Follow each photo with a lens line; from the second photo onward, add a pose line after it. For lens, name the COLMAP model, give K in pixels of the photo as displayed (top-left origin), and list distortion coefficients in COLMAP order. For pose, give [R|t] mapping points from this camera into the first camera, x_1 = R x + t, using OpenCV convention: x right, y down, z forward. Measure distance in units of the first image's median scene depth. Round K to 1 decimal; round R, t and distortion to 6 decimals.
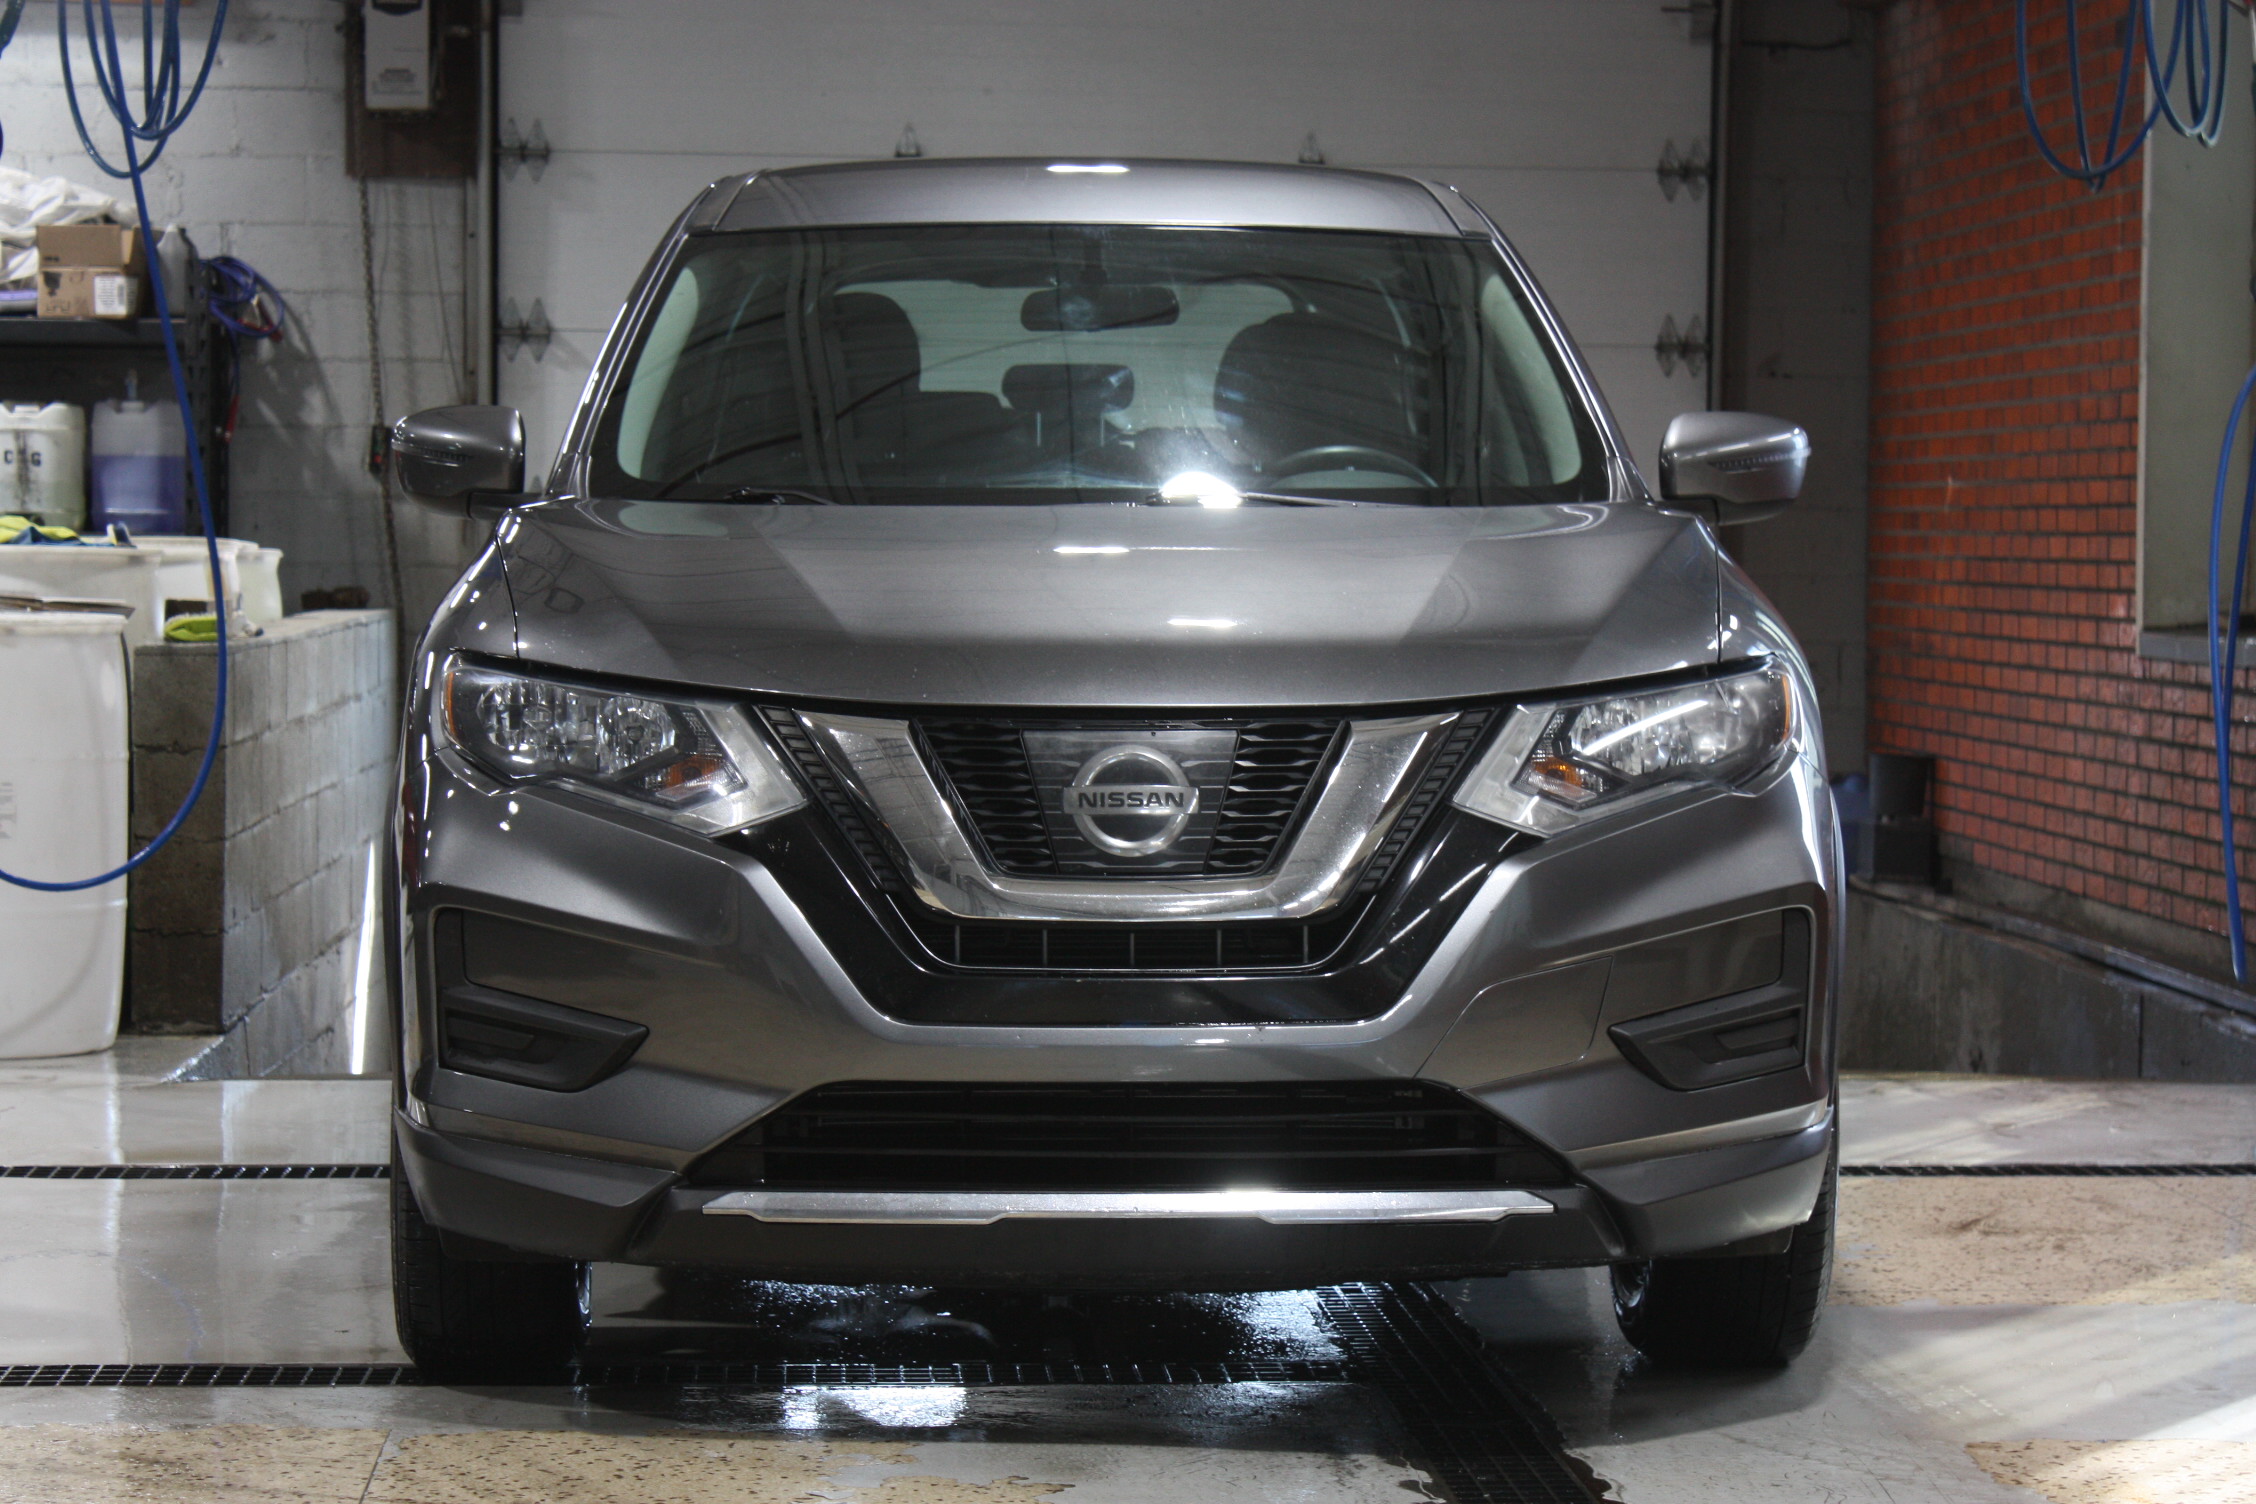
lens RADIAL K [[5815.4, 0, 1128.0], [0, 5815.4, 750.3], [0, 0, 1]] dist [0.122480, 0.000000]
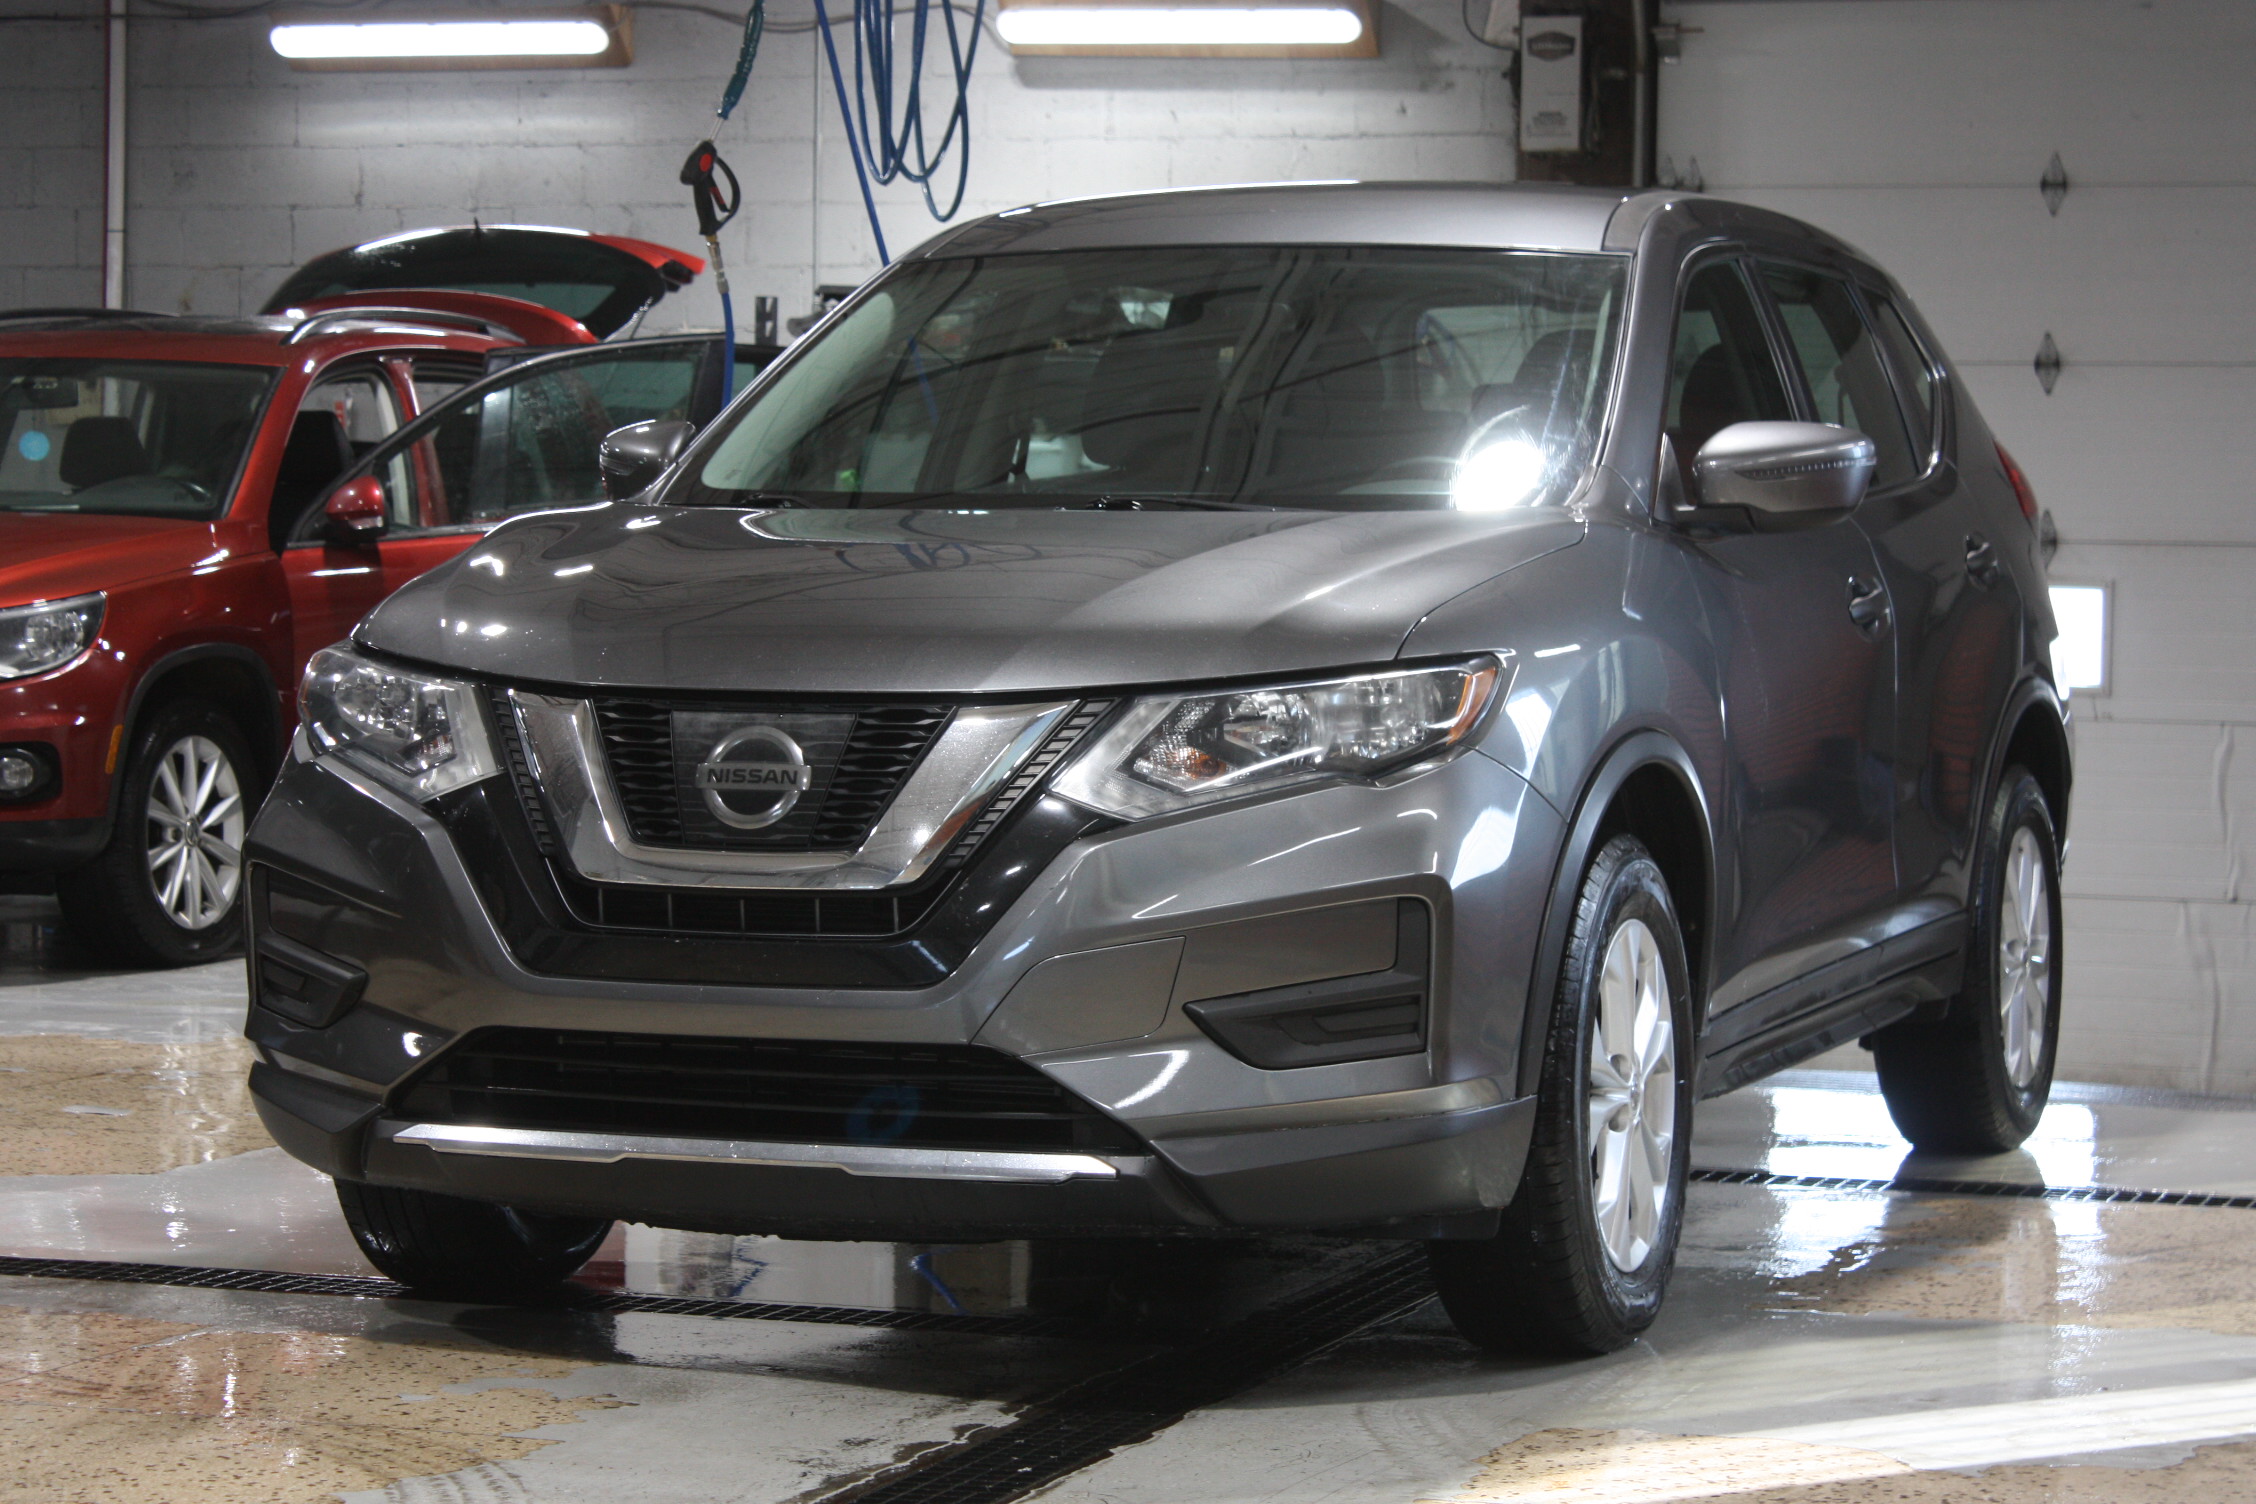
lens RADIAL K [[5815.4, 0, 1128.4], [0, 5815.4, 753.2], [0, 0, 1]] dist [0.122480, 0.000000]
pose [[0.920717, 0.019157, -0.389760, 0.470511], [-0.022212, 0.999748, -0.003332, 0.006101], [0.389598, 0.011725, 0.920911, 0.031661]]
